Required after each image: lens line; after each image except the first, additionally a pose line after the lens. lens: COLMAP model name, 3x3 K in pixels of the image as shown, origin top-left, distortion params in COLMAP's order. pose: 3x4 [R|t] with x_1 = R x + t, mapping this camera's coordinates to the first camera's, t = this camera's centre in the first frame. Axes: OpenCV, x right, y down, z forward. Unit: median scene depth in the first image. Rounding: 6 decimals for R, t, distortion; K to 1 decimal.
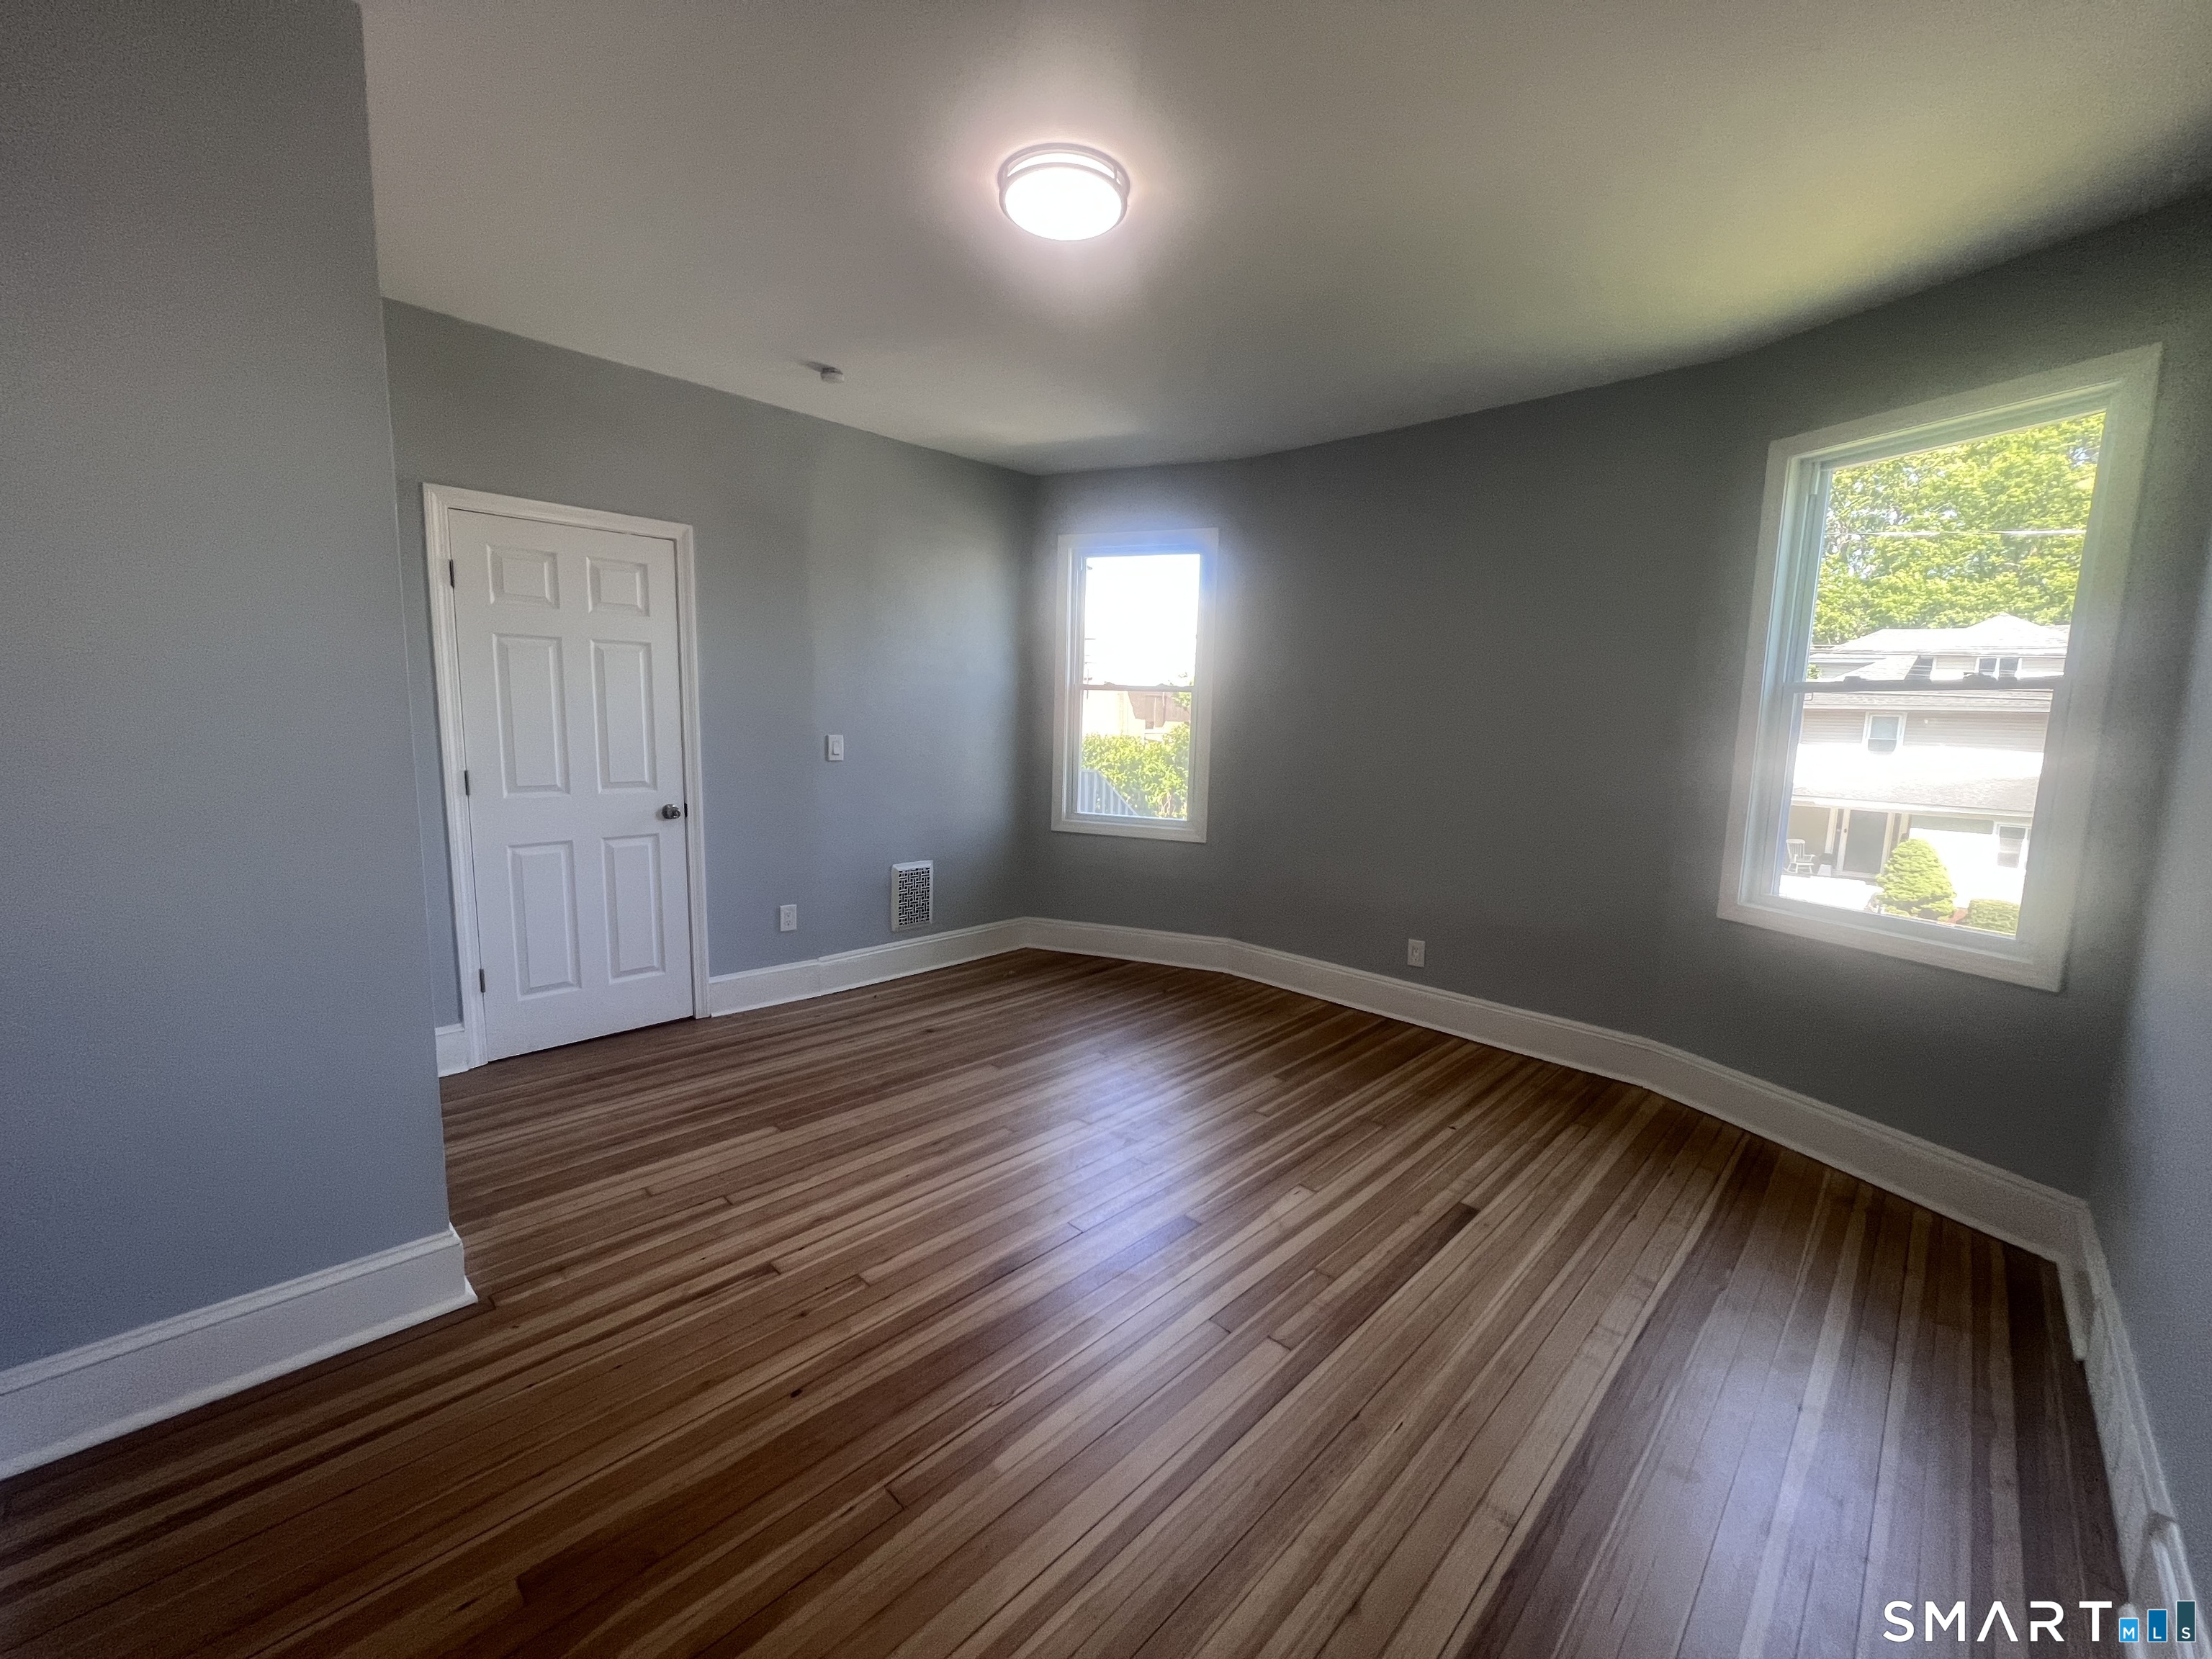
lens RADIAL K [[887.4, 0, 1102.7], [0, 887.4, 829.2], [0, 0, 1]] dist [-0.002392, 0.001168]
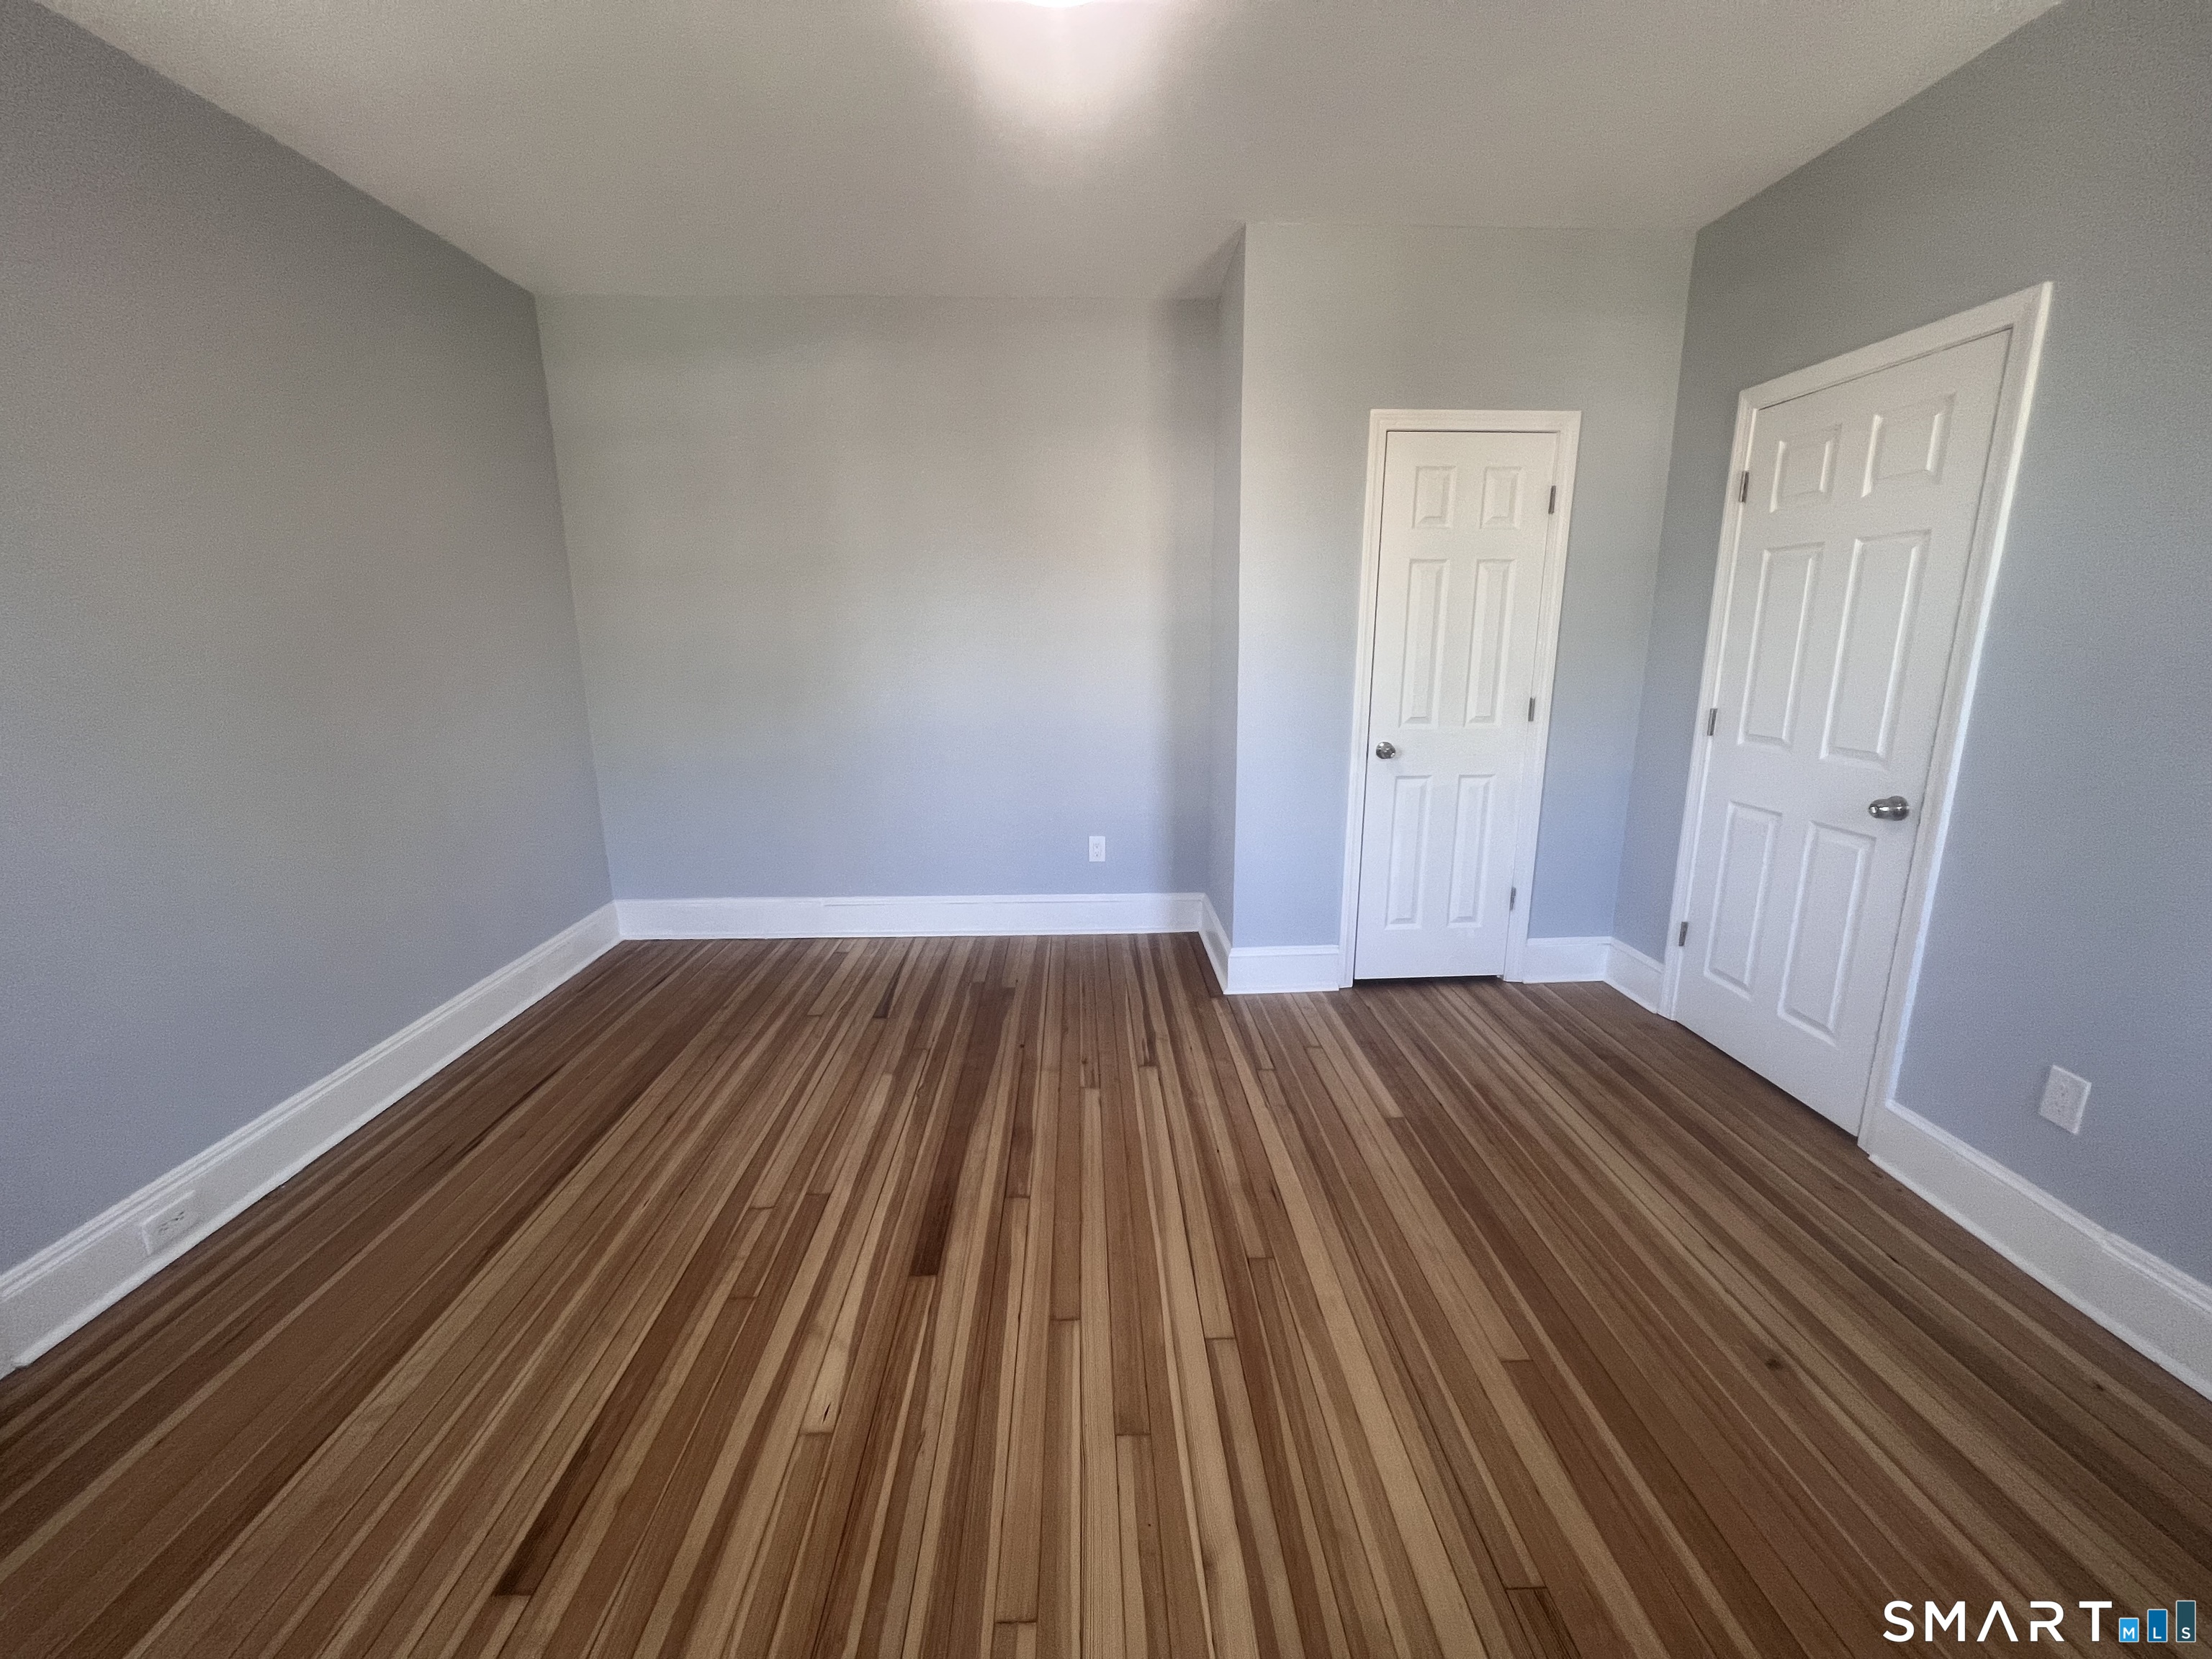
lens RADIAL K [[887.4, 0, 1104.3], [0, 887.4, 829.3], [0, 0, 1]] dist [-0.002392, 0.001168]
pose [[-0.697670, 0.139156, -0.702775, 0.403039], [-0.101191, 0.951979, 0.288956, -0.156874], [0.709237, 0.272710, -0.650086, 1.245038]]
